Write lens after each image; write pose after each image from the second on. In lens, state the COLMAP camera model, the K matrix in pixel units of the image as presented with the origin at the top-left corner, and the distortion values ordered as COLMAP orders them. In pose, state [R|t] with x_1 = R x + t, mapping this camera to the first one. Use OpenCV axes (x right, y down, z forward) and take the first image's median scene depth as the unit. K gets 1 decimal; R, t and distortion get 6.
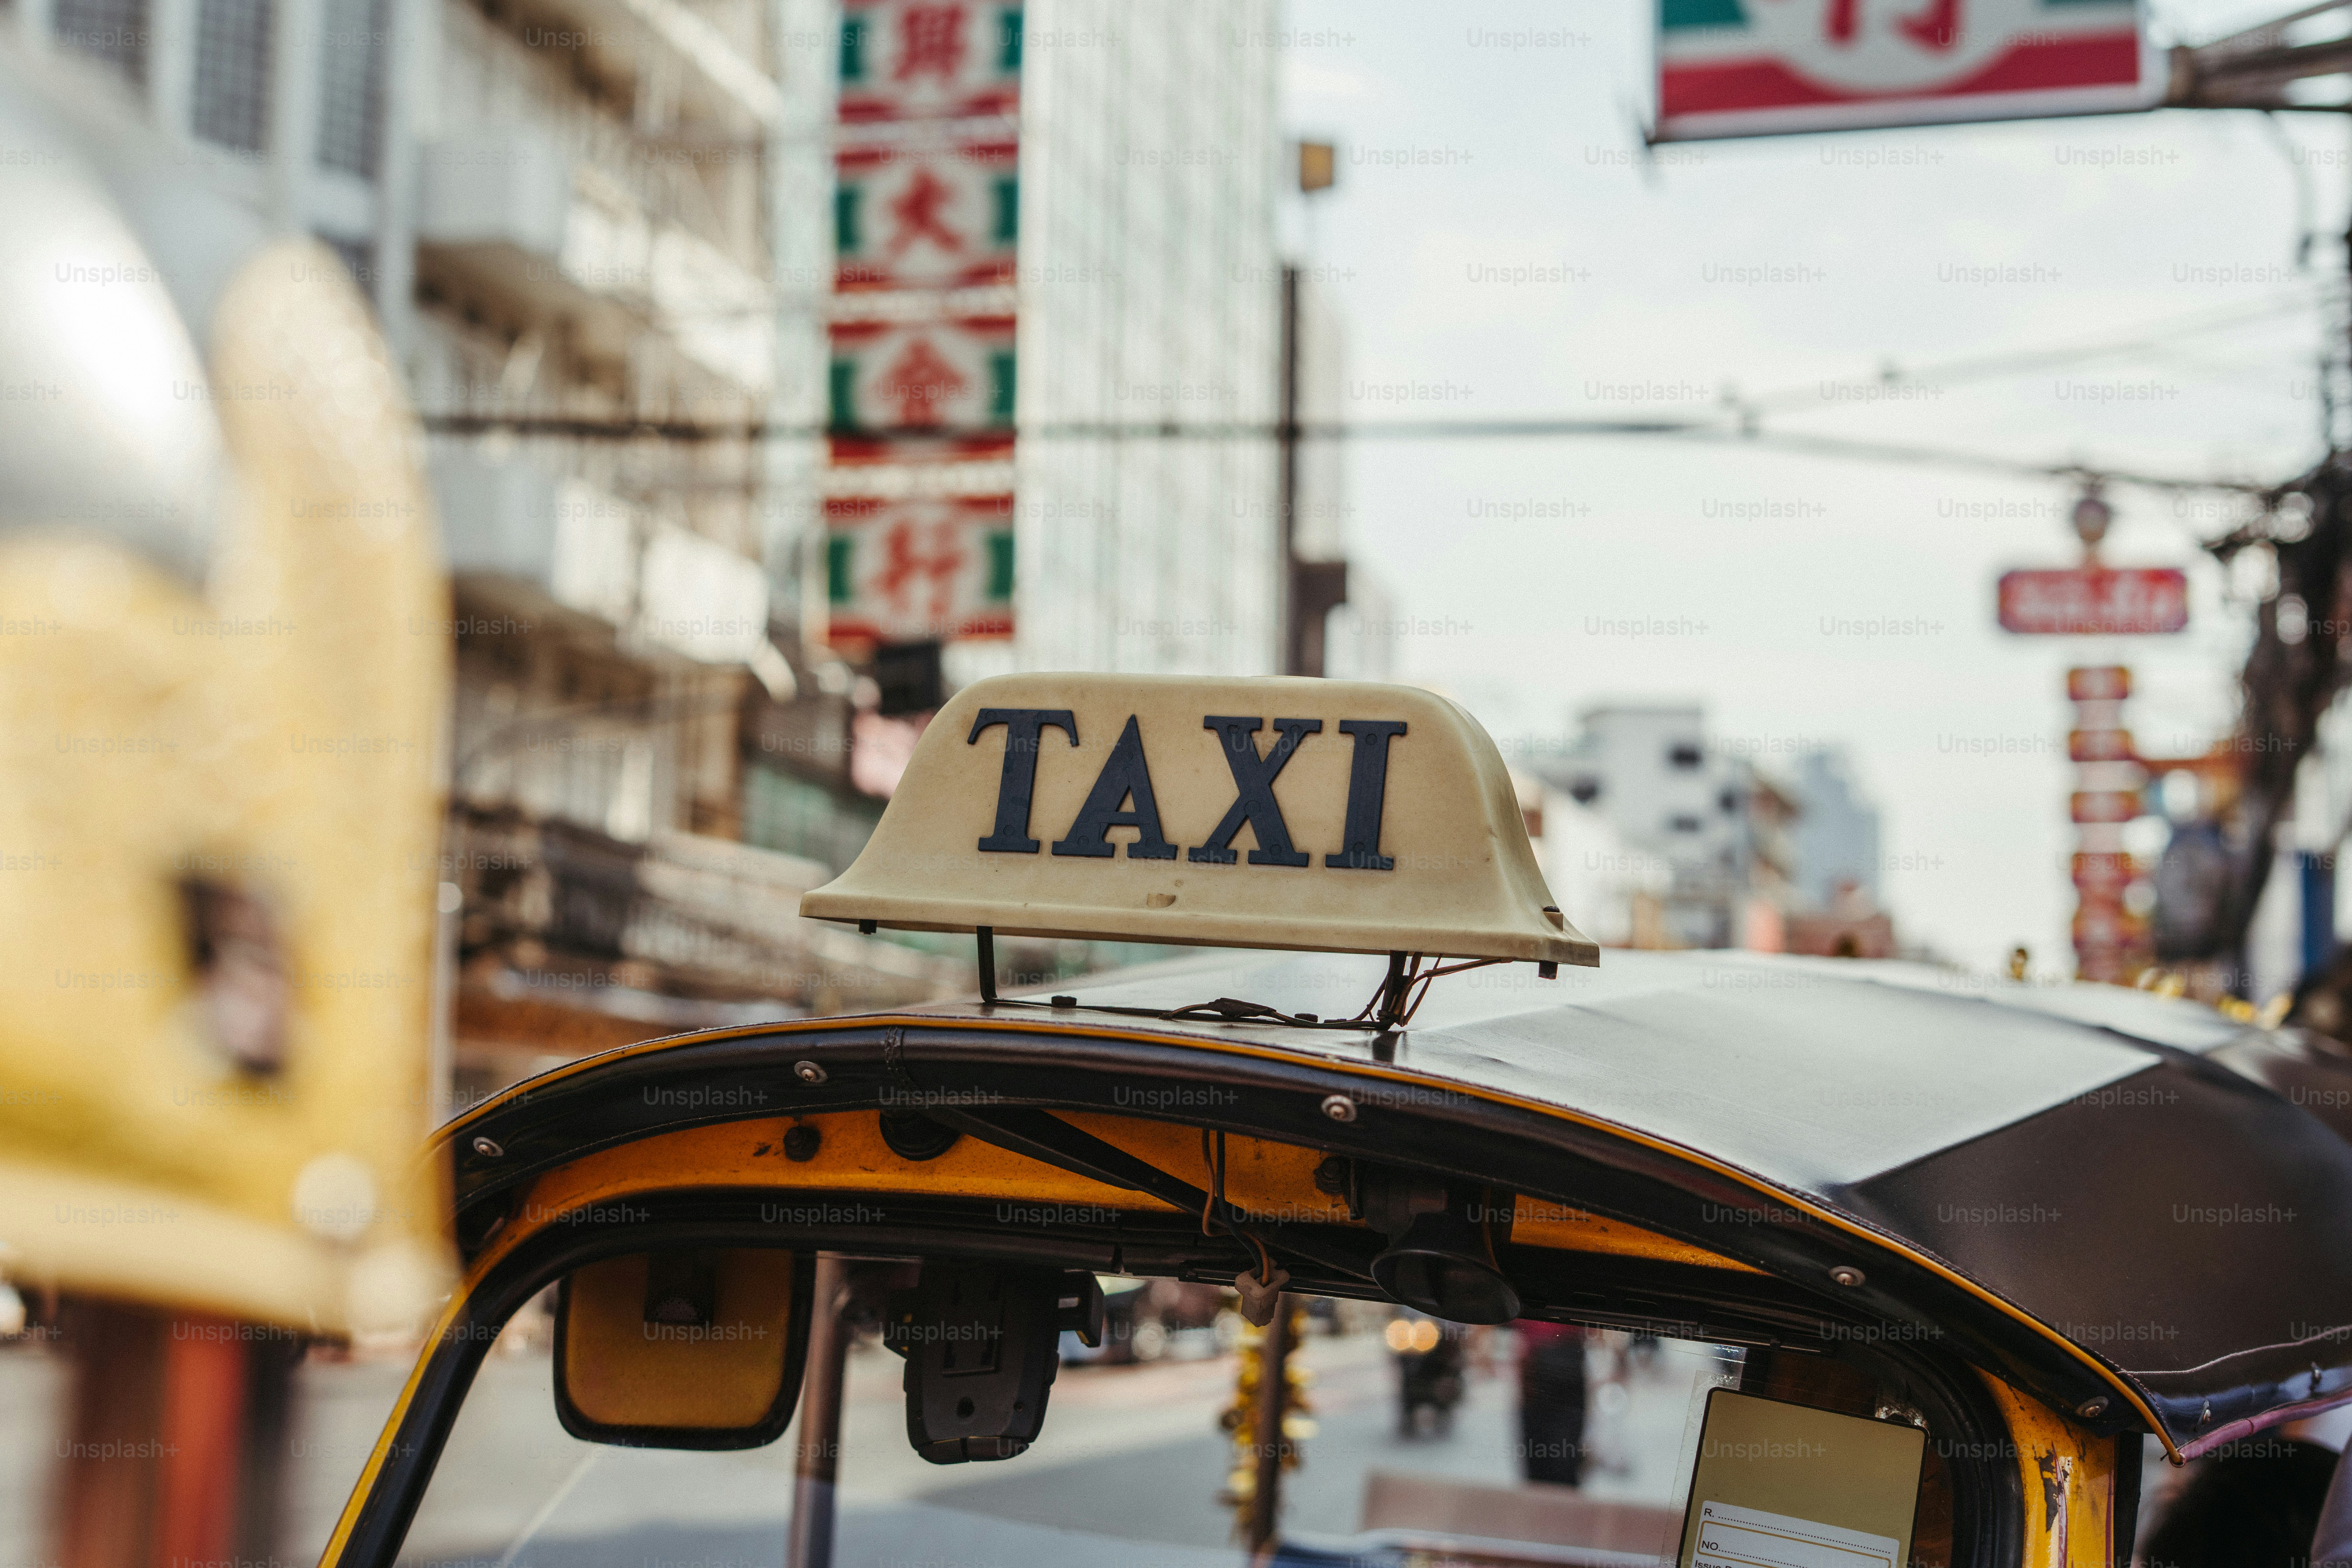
lens RADIAL K [[3323.5, 0, 1176.0], [0, 3323.5, 784.0], [0, 0, 1]] dist [0.004944, -0.024308]
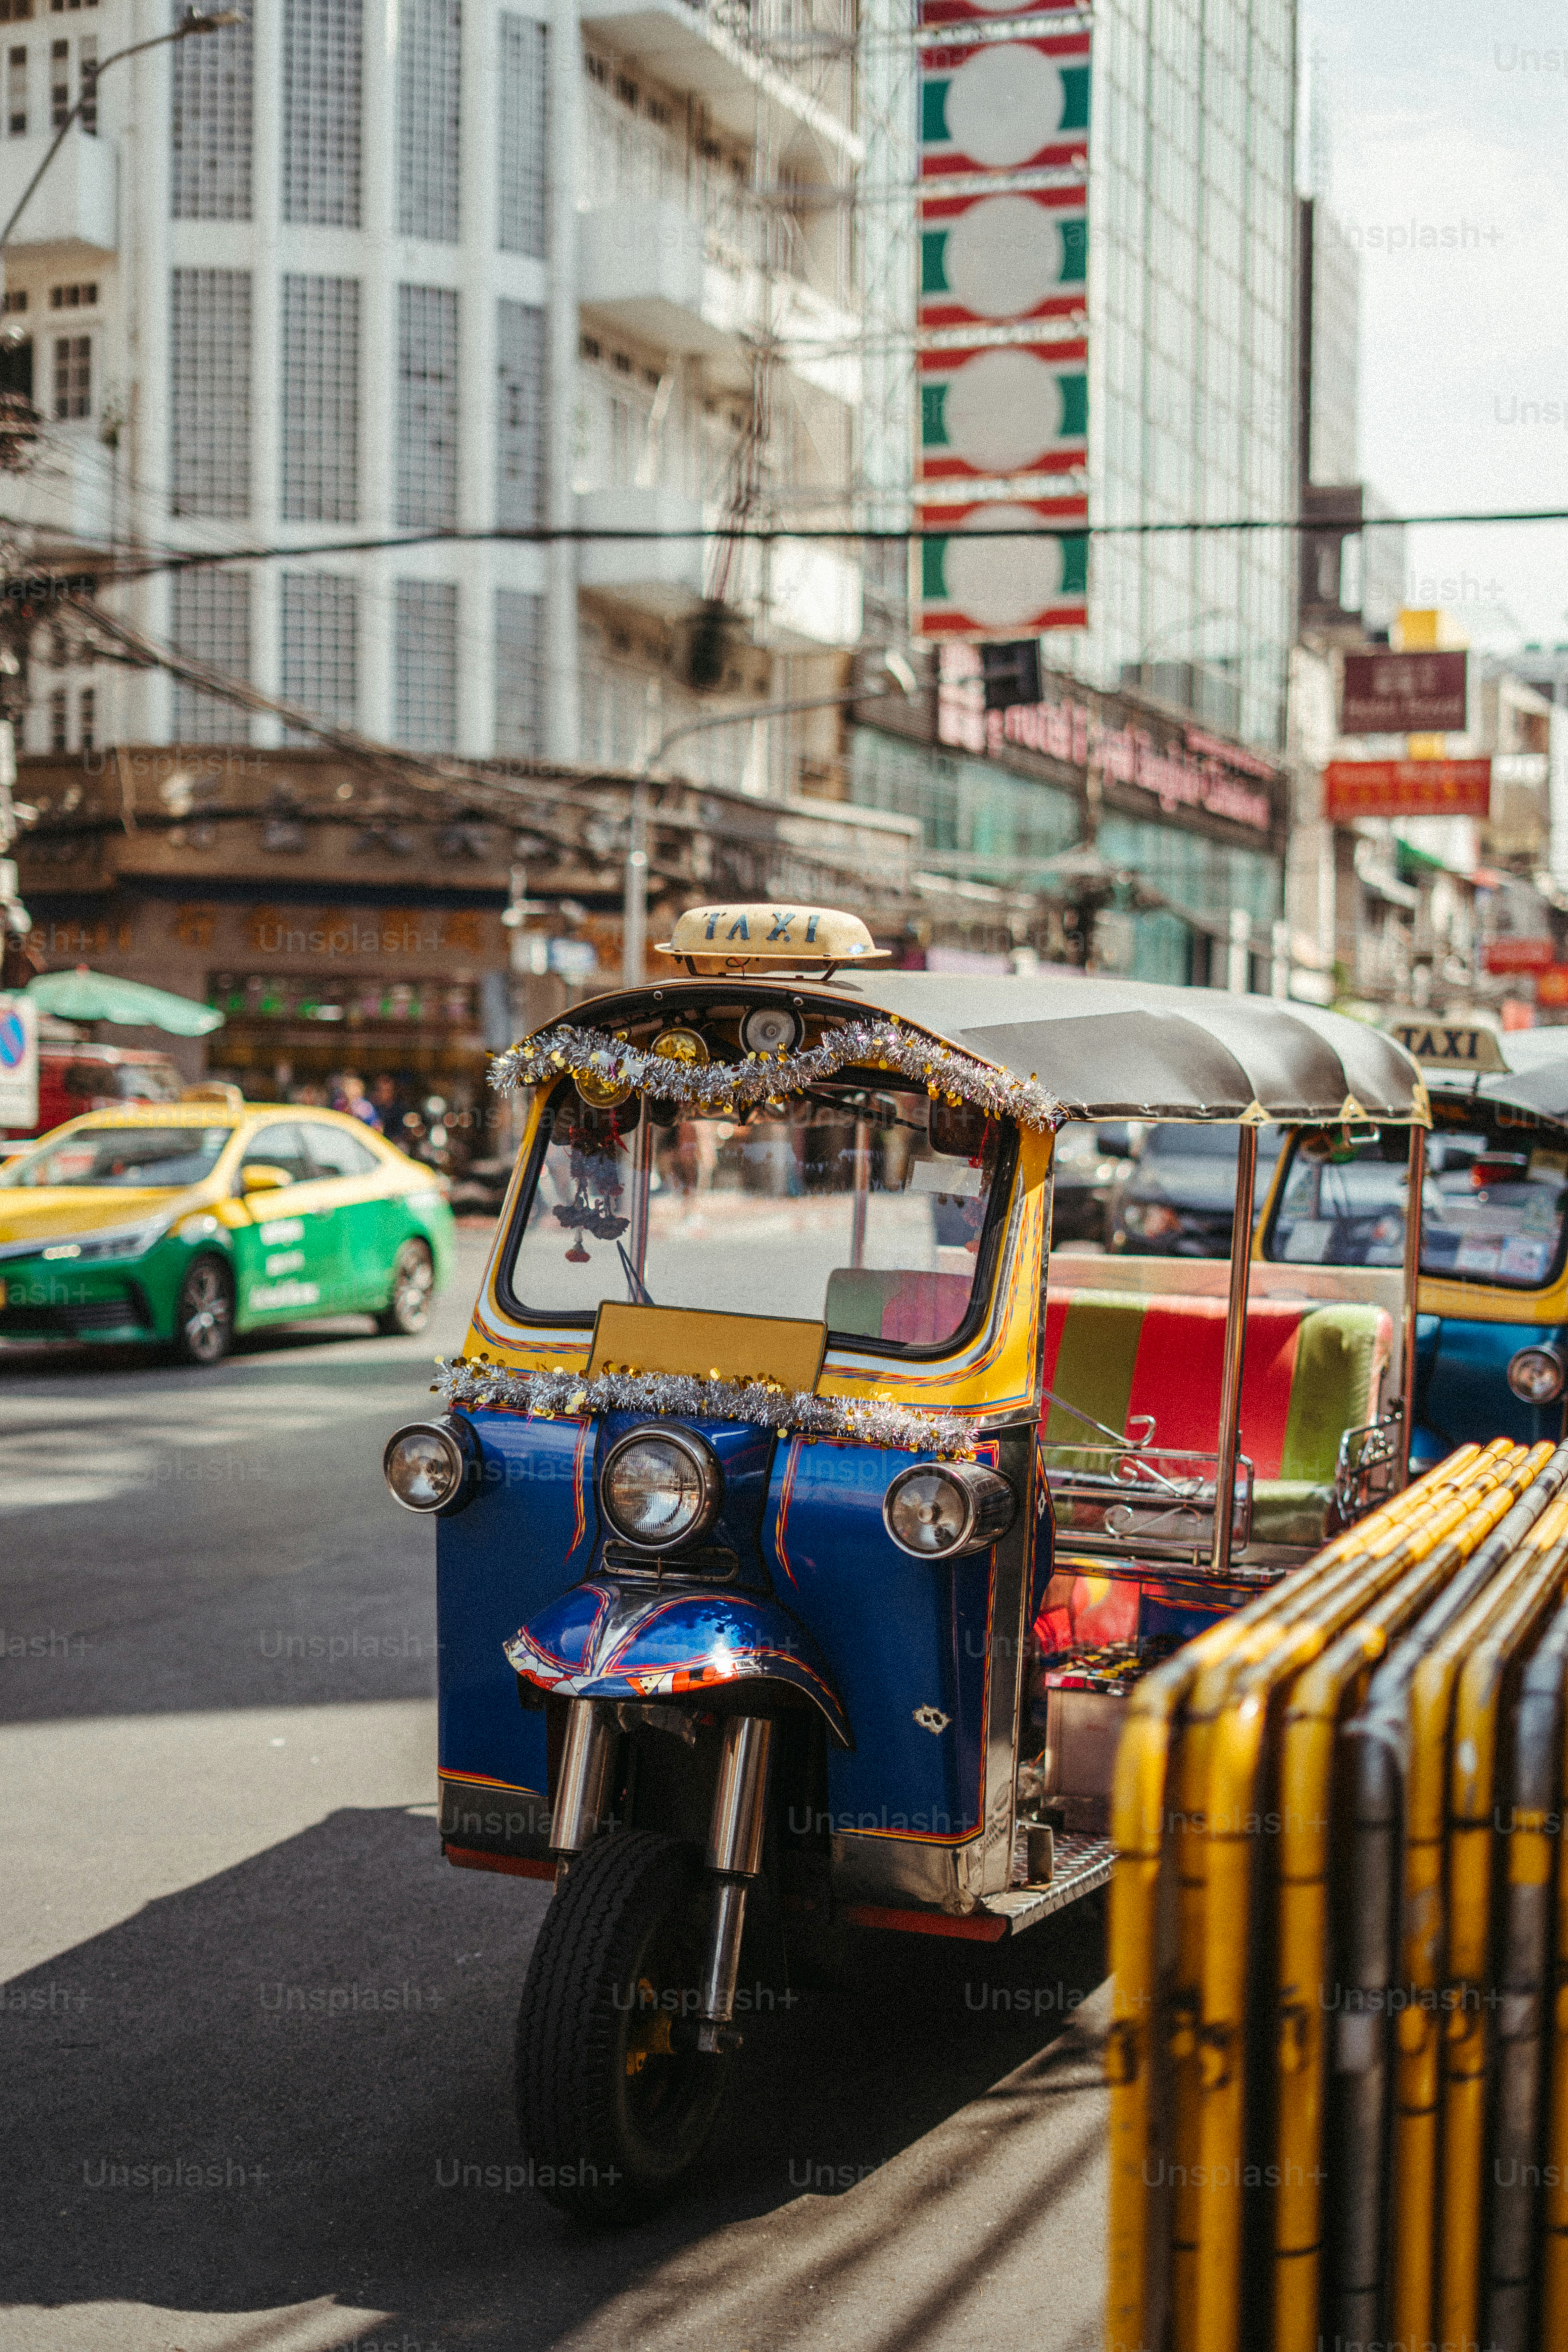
lens RADIAL K [[3323.5, 0, 784.0], [0, 3323.5, 1176.0], [0, 0, 1]] dist [0.004944, -0.024308]
pose [[0.993086, -0.010597, -0.116914, -0.018645], [0.027933, 0.988644, 0.147657, -0.026858], [0.114021, -0.149902, 0.982104, -0.196865]]
